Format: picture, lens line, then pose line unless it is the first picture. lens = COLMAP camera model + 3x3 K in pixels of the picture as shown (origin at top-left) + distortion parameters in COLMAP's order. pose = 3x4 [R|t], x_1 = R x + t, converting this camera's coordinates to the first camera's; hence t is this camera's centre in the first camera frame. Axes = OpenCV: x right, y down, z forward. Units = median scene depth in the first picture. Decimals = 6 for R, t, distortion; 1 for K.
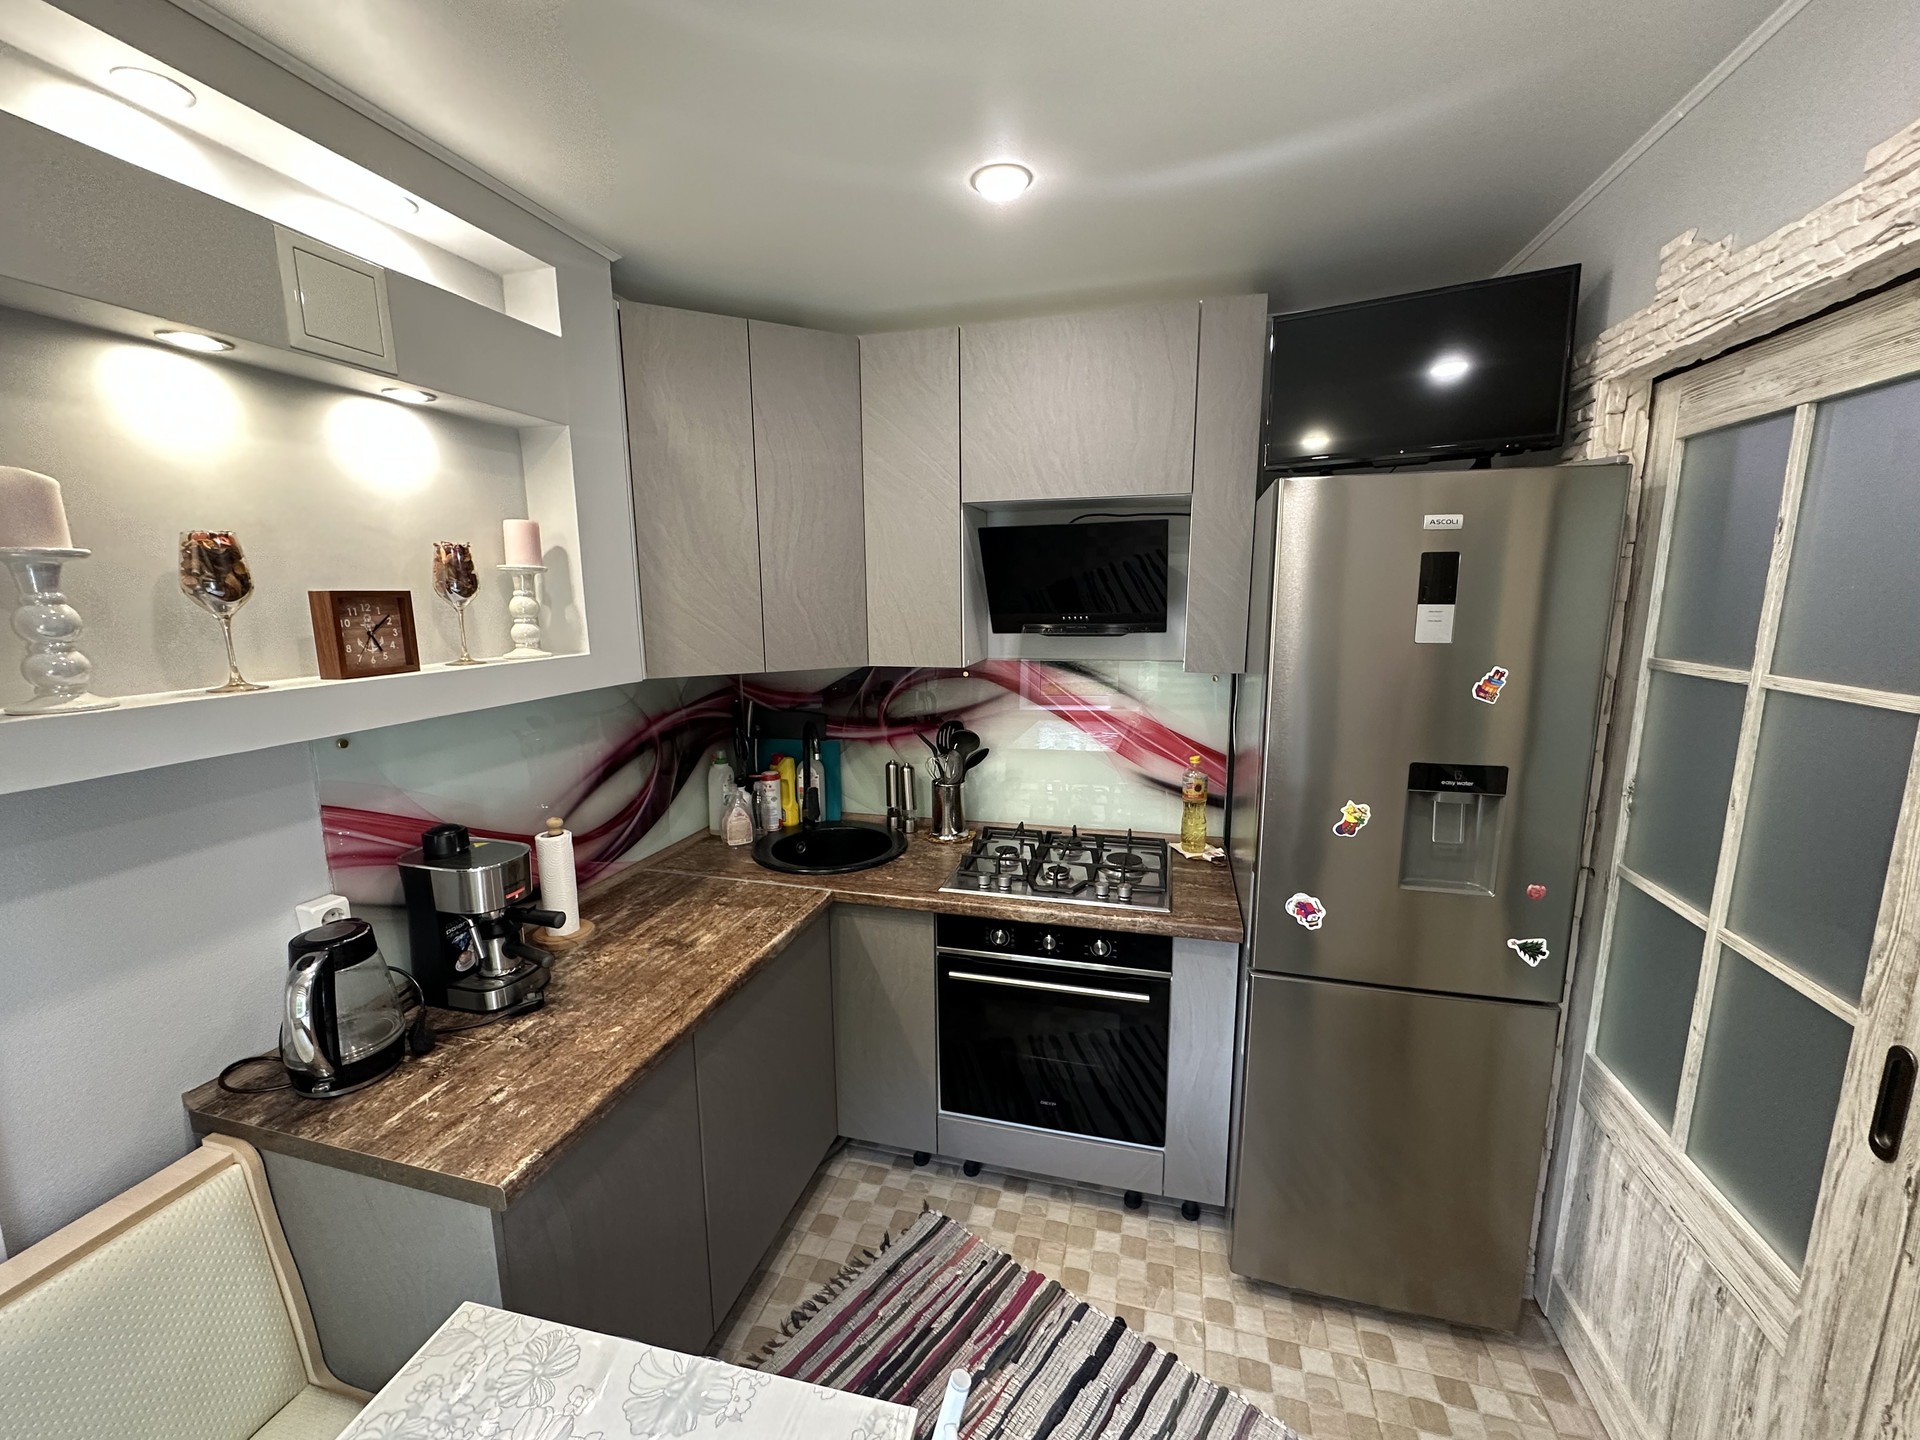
lens RADIAL K [[765.6, 0, 957.4], [0, 765.6, 724.7], [0, 0, 1]] dist [-0.000649, 0.000214]
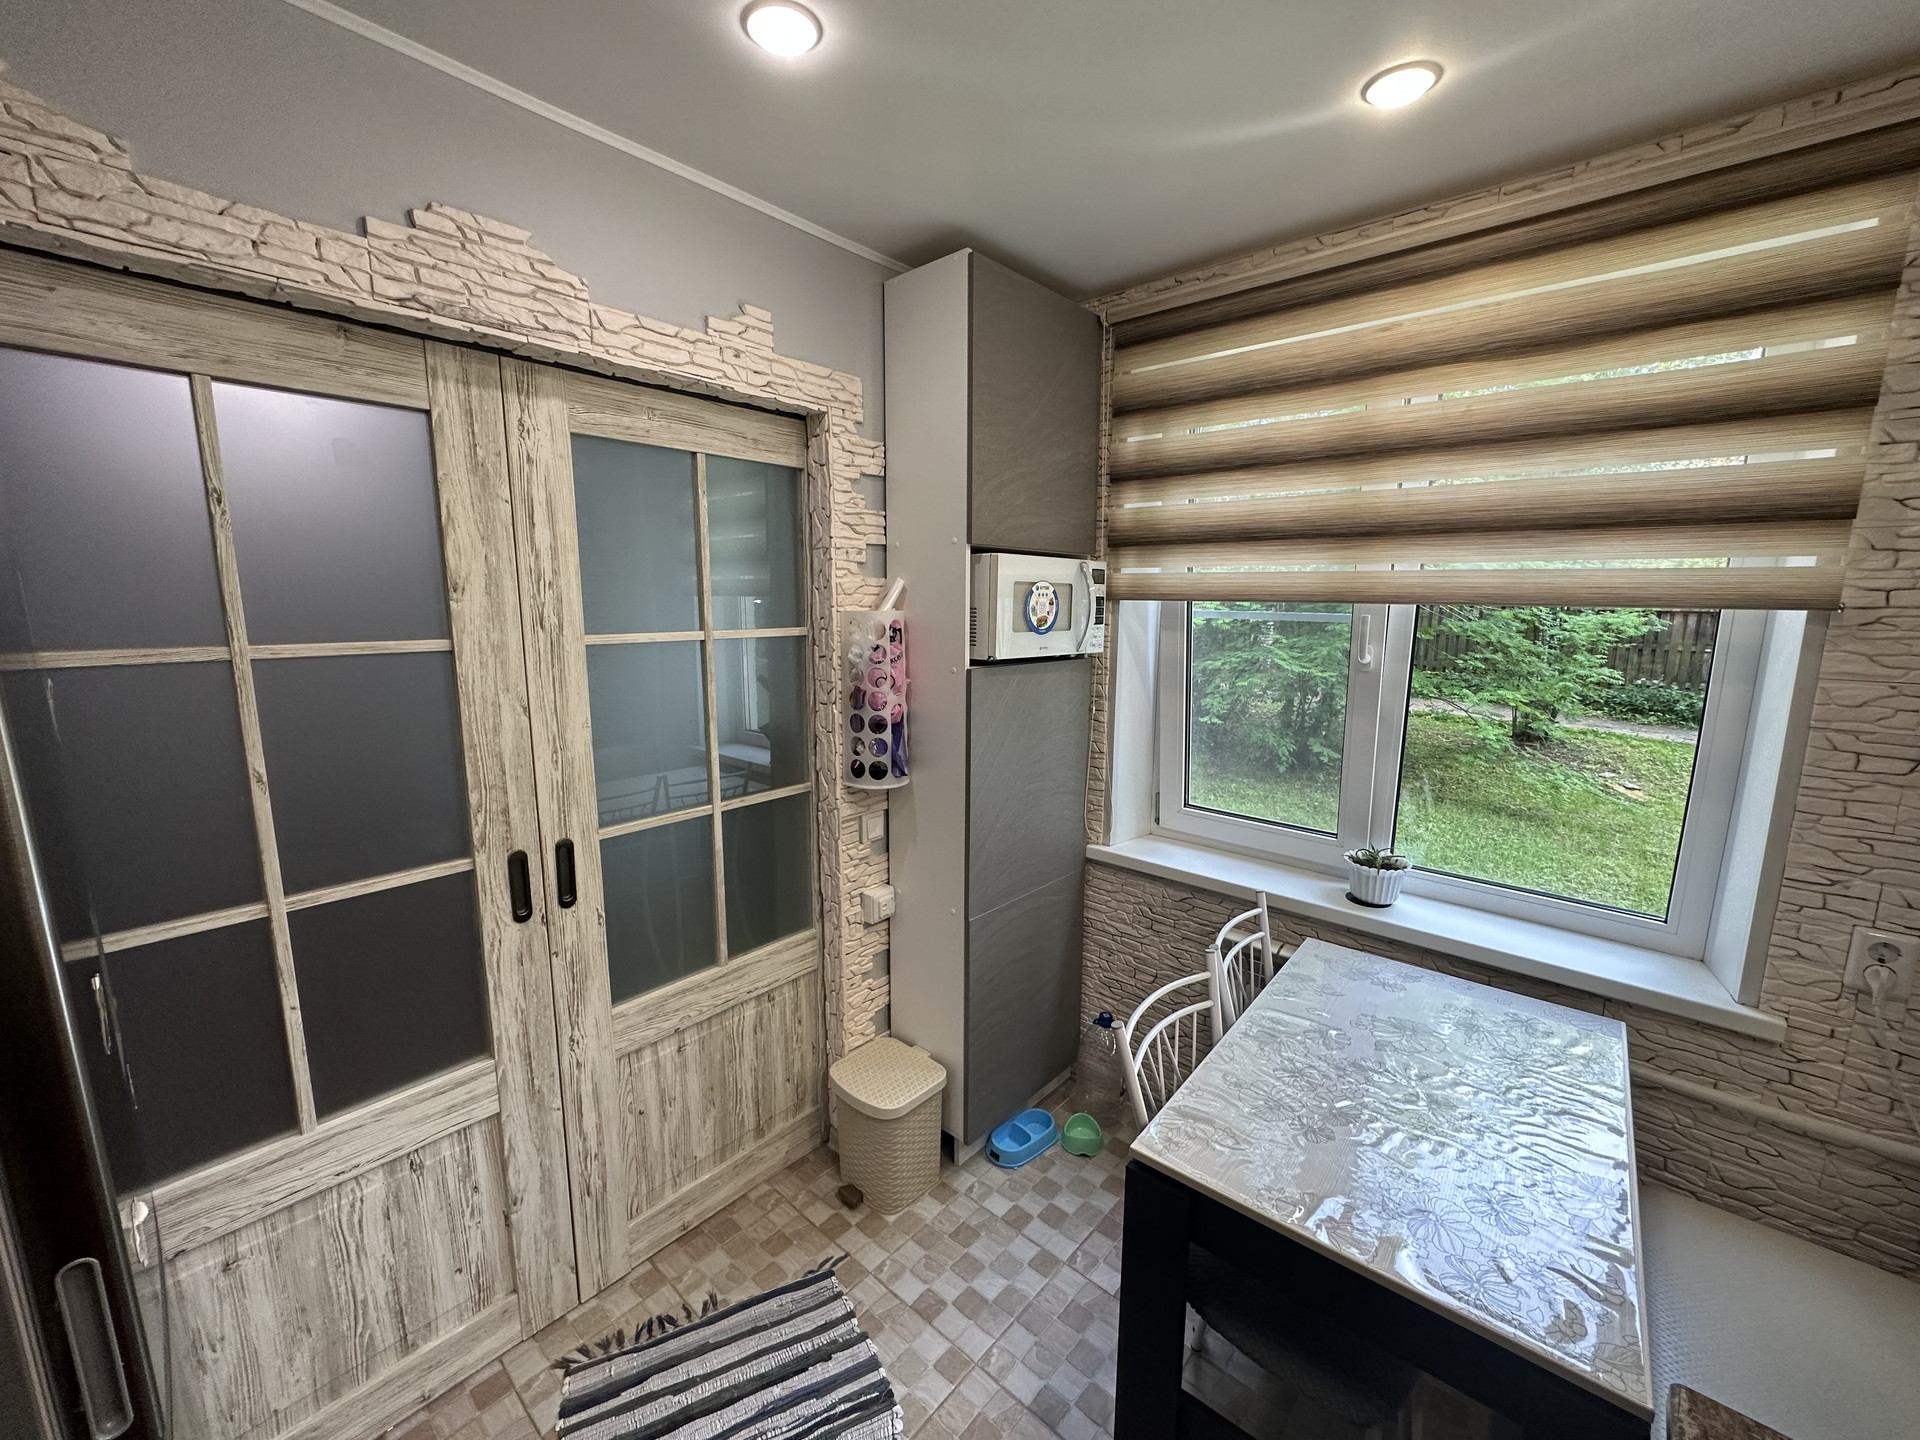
lens RADIAL K [[765.6, 0, 957.7], [0, 765.6, 727.0], [0, 0, 1]] dist [-0.000649, 0.000214]
pose [[-0.895916, -0.071121, 0.438493, -0.166275], [0.080761, 0.944573, 0.318212, -0.150532], [-0.436821, 0.320505, -0.840514, 1.056610]]
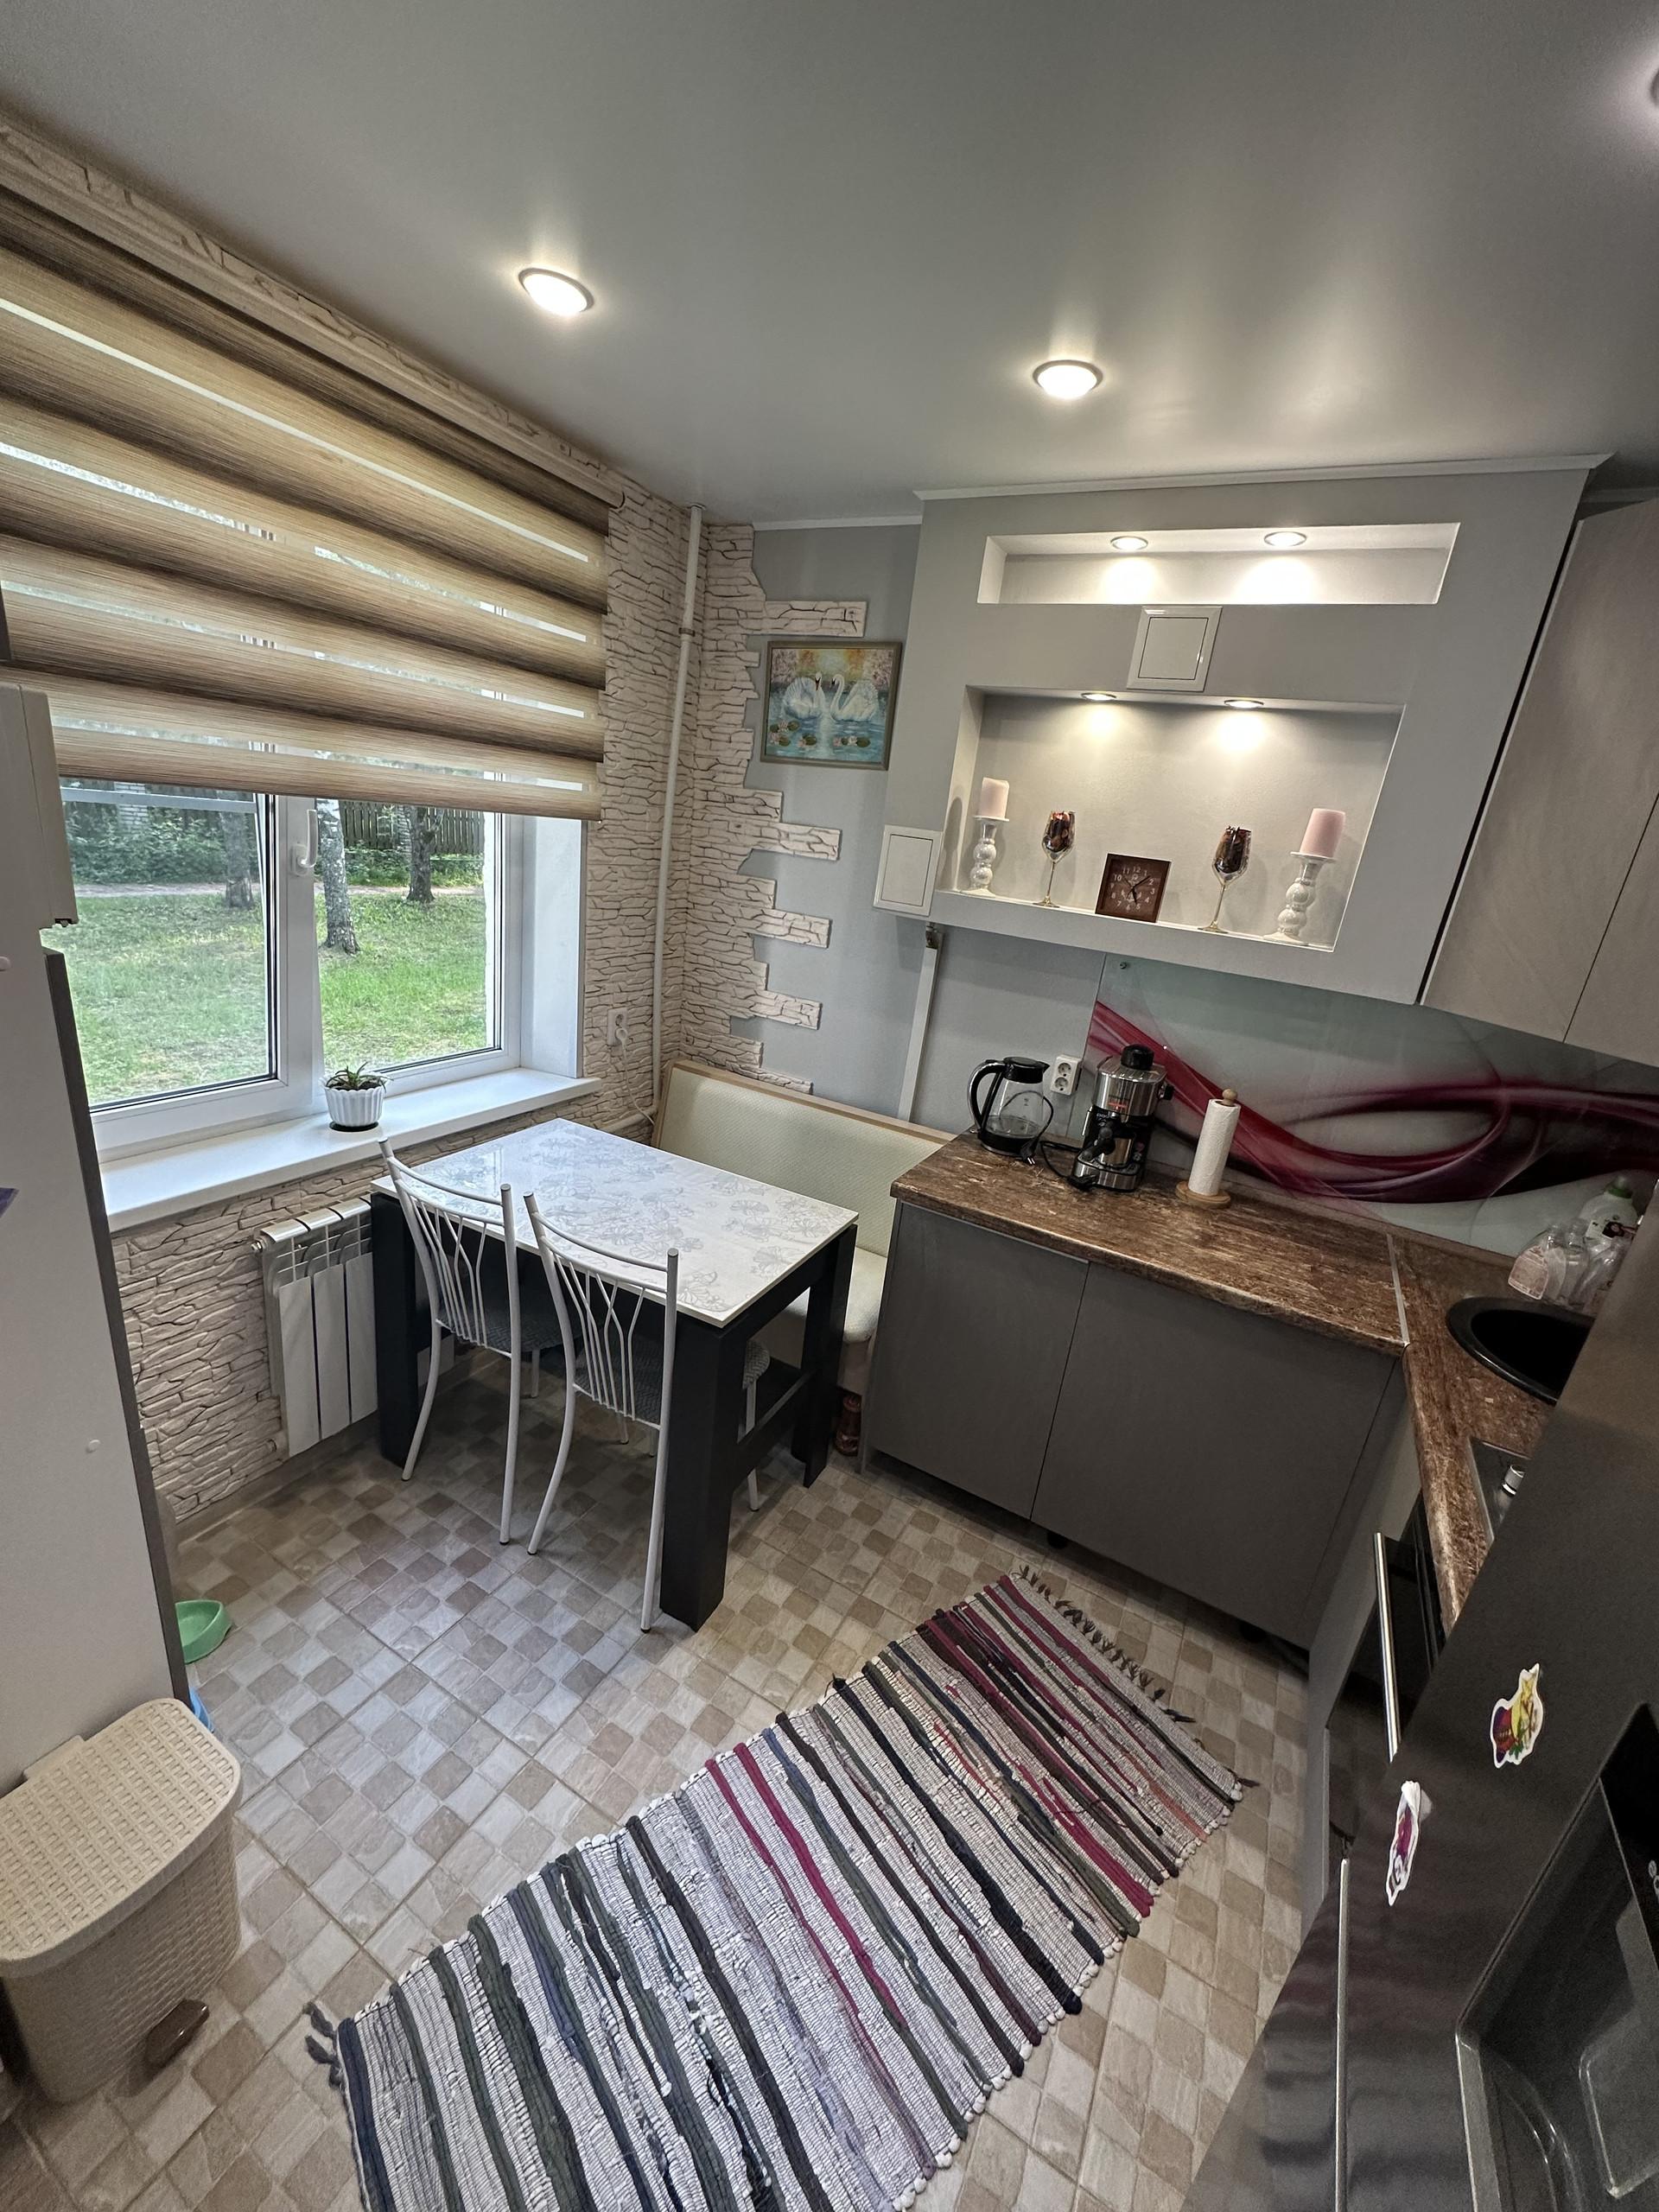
lens RADIAL K [[882.0, 0, 834.4], [0, 882.0, 1110.3], [0, 0, 1]] dist [-0.000649, 0.000214]
pose [[-0.230809, 0.289790, -0.928843, 0.794544], [-0.282379, 0.893583, 0.348958, -0.133372], [0.931123, 0.342828, -0.124417, 0.672655]]
